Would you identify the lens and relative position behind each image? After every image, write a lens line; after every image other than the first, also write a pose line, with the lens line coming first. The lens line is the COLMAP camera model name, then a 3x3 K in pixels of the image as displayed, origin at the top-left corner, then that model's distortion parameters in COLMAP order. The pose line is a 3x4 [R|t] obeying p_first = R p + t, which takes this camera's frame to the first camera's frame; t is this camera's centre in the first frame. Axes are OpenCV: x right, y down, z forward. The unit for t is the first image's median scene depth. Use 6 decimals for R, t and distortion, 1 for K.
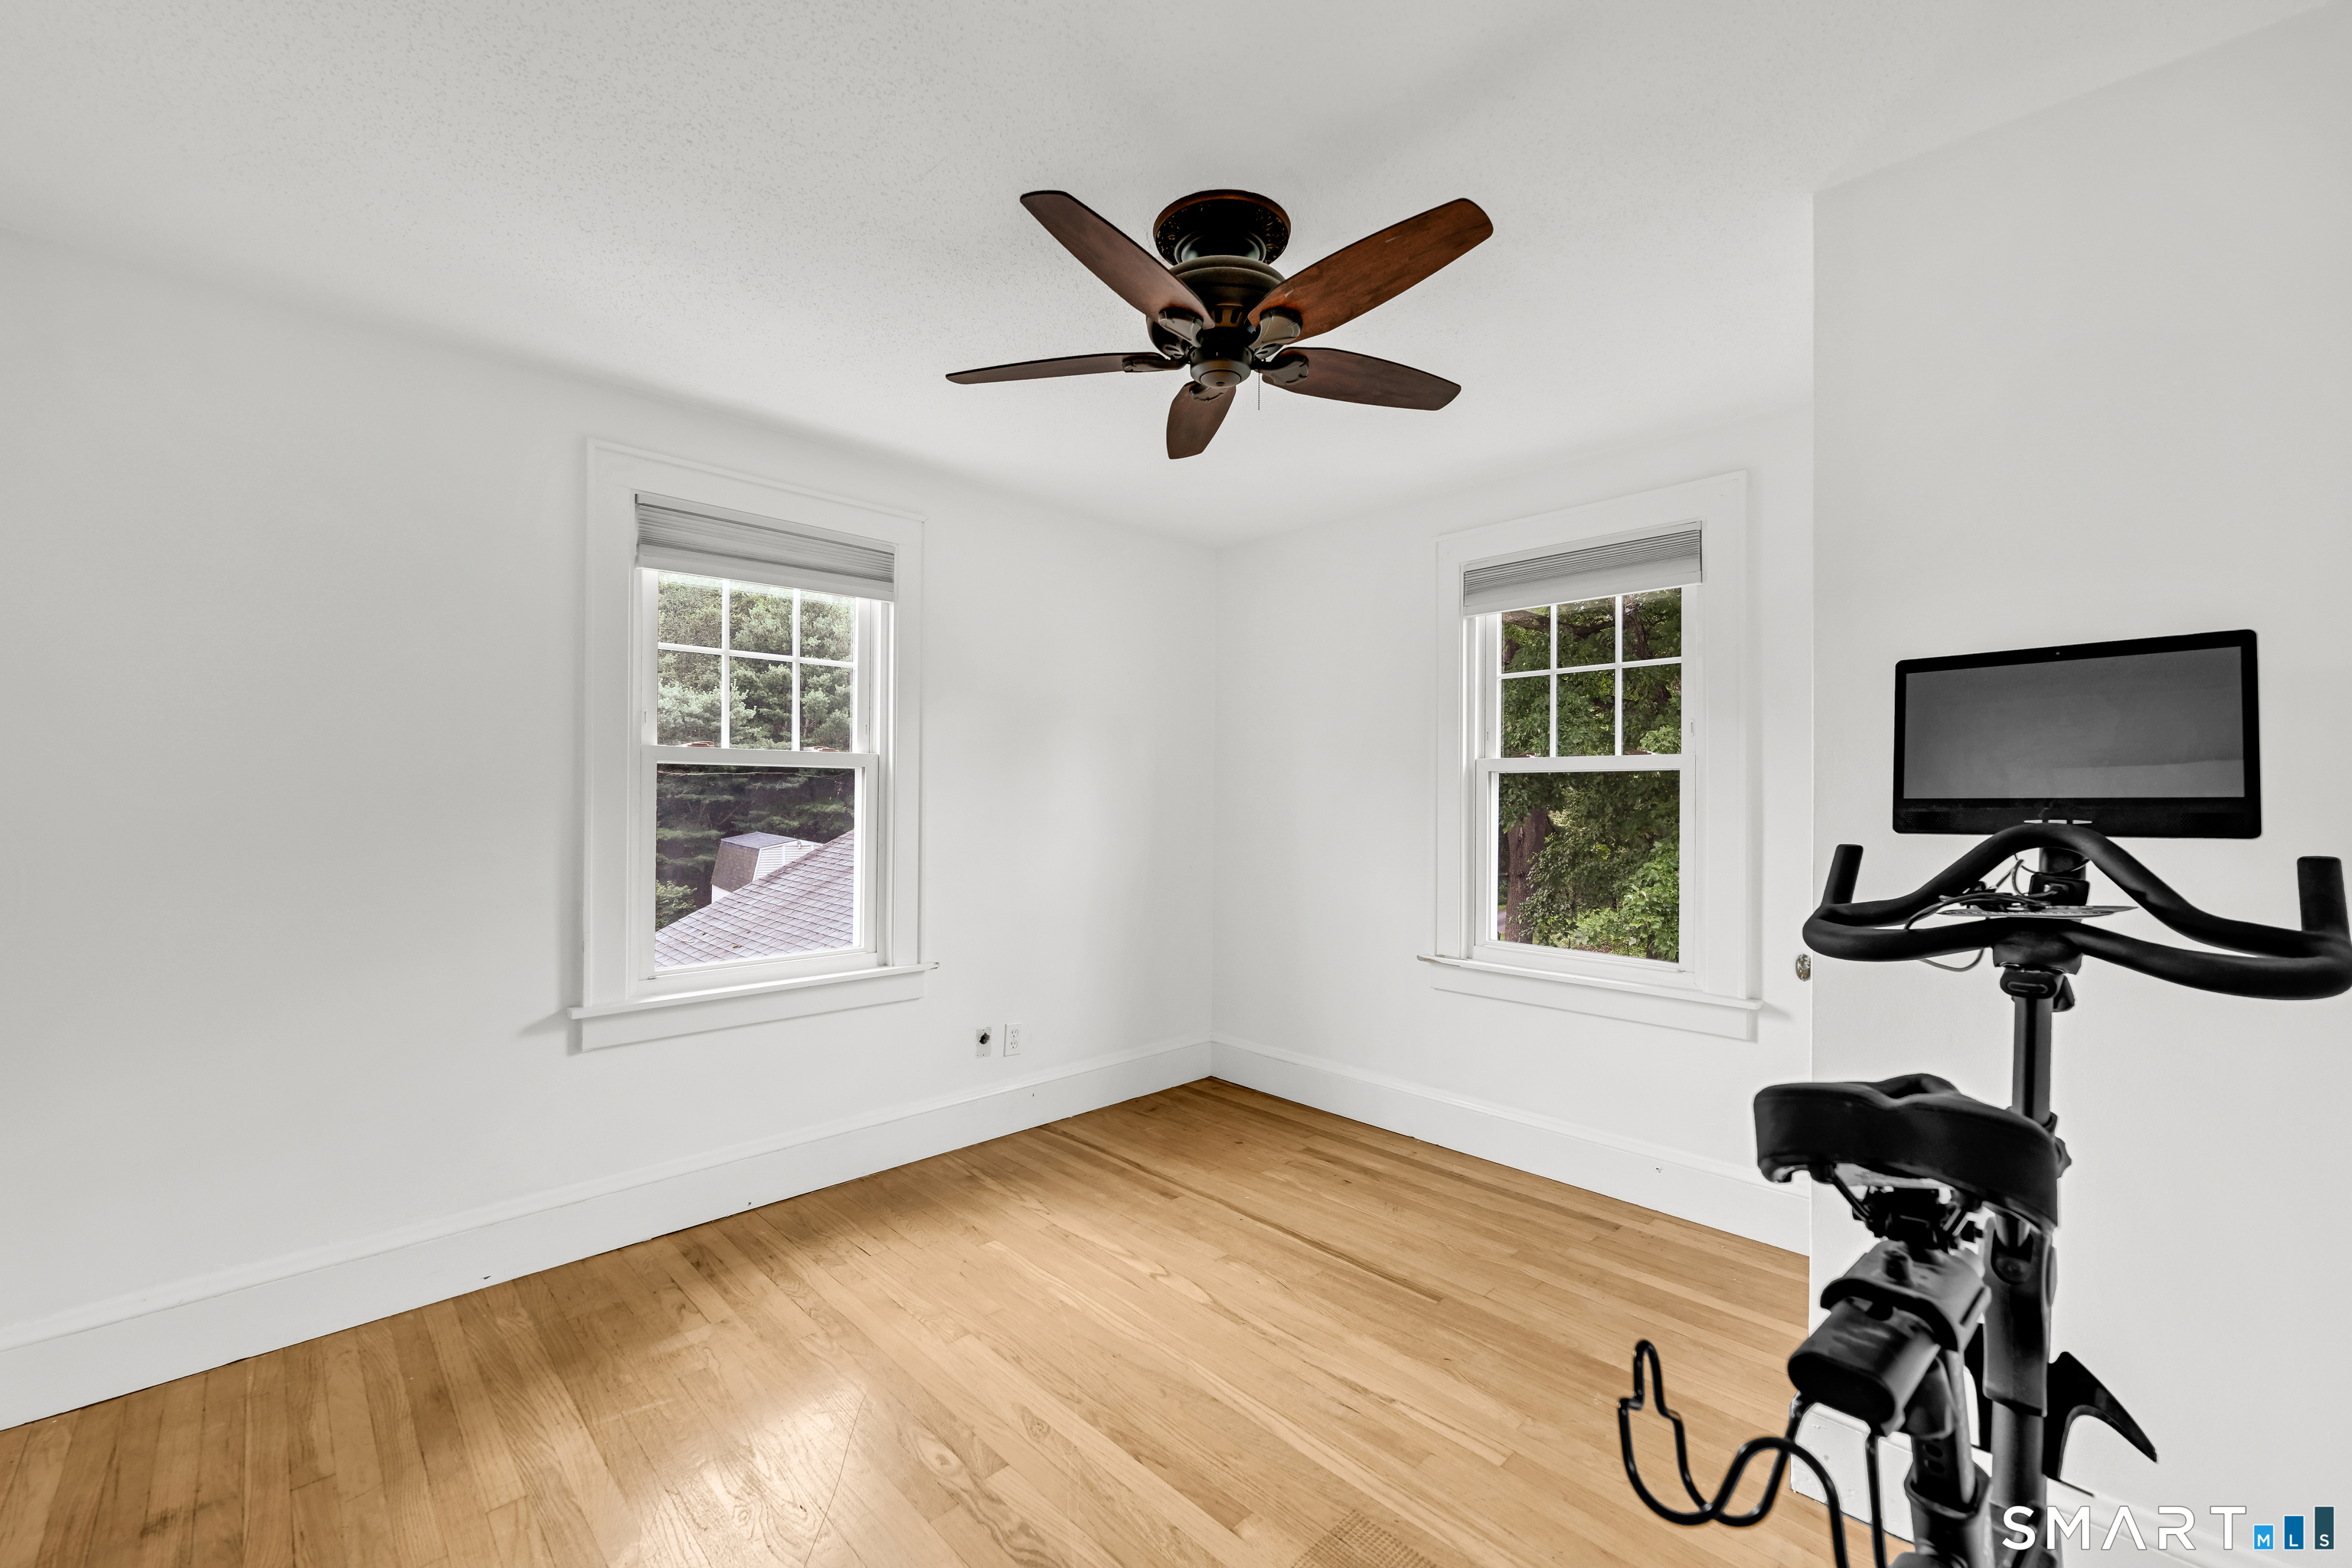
lens RADIAL K [[967.4, 0, 1184.0], [0, 967.4, 789.8], [0, 0, 1]] dist [-0.000692, -0.000126]
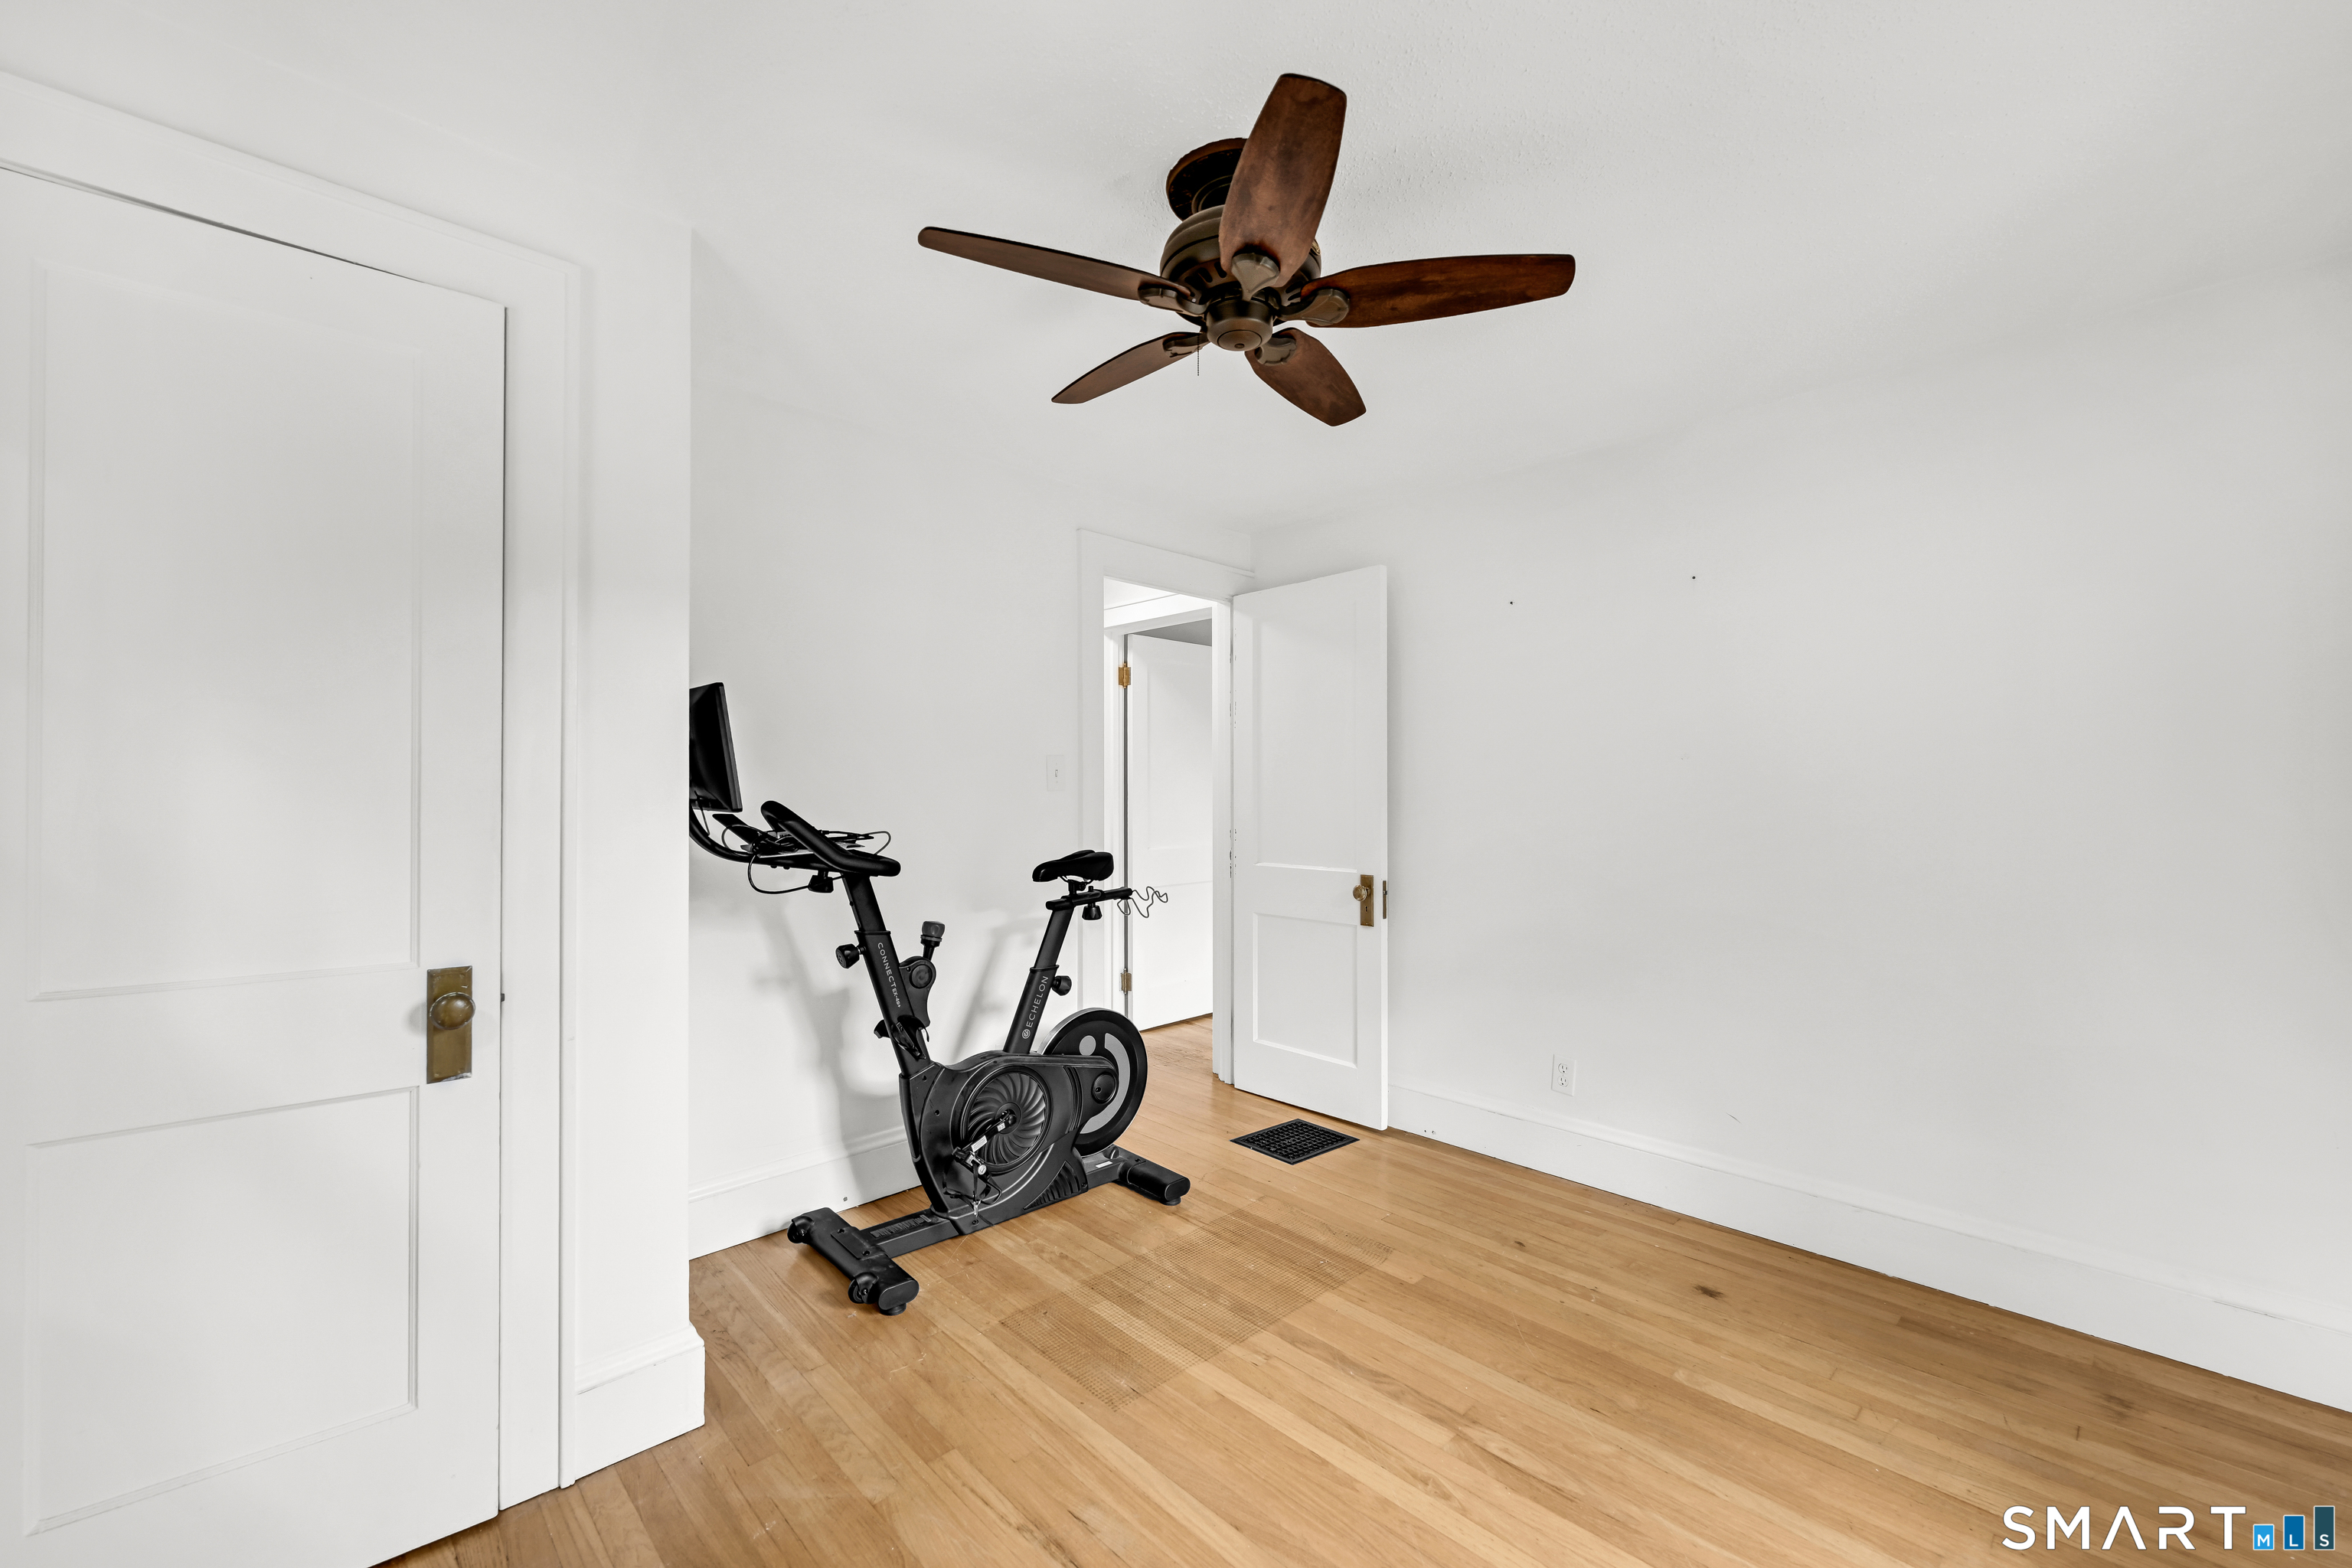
lens RADIAL K [[967.4, 0, 1184.0], [0, 967.4, 789.8], [0, 0, 1]] dist [-0.000692, -0.000126]
pose [[-0.999963, -0.008531, 0.001119, 0.058286], [-0.008542, 0.999912, -0.010169, 0.014133], [-0.001032, -0.010178, -0.999948, 1.268267]]
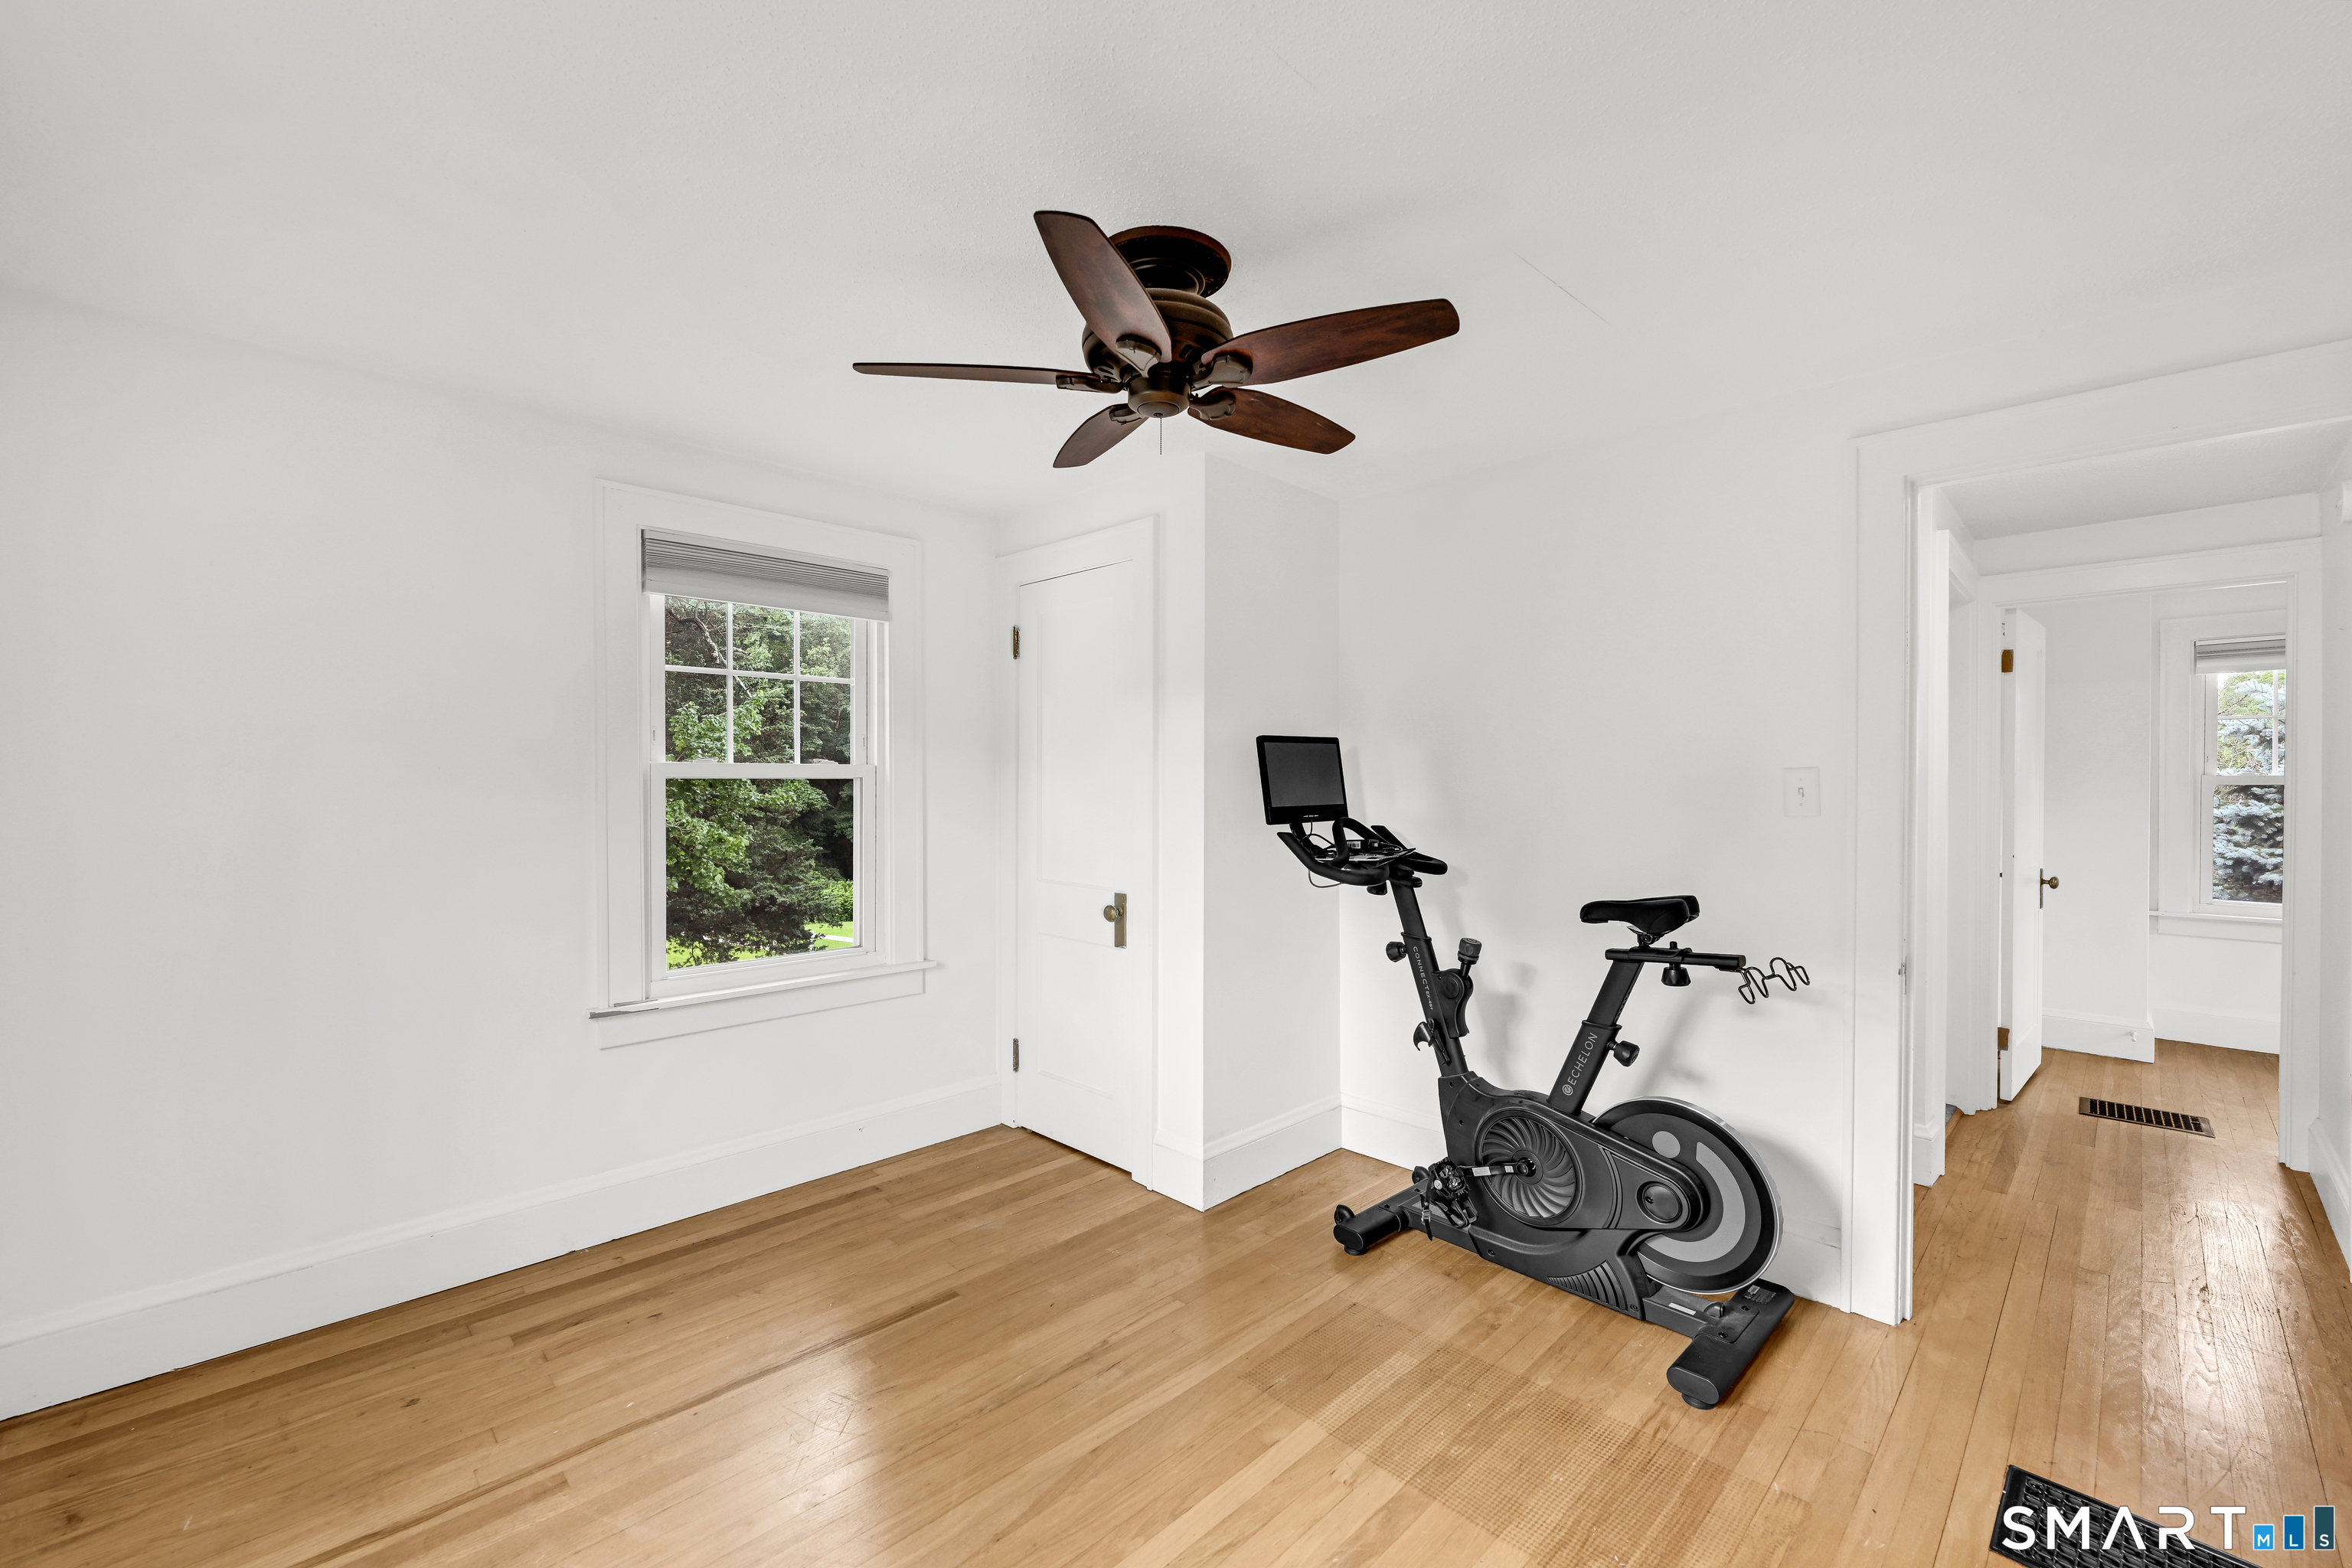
lens RADIAL K [[934.8, 0, 1171.1], [0, 934.8, 786.4], [0, 0, 1]] dist [-0.001472, 0.000063]
pose [[-0.006786, -0.008743, 0.999939, -0.618595], [-0.007832, 0.999932, 0.008690, -0.025119], [-0.999946, -0.007773, -0.006854, 0.652251]]
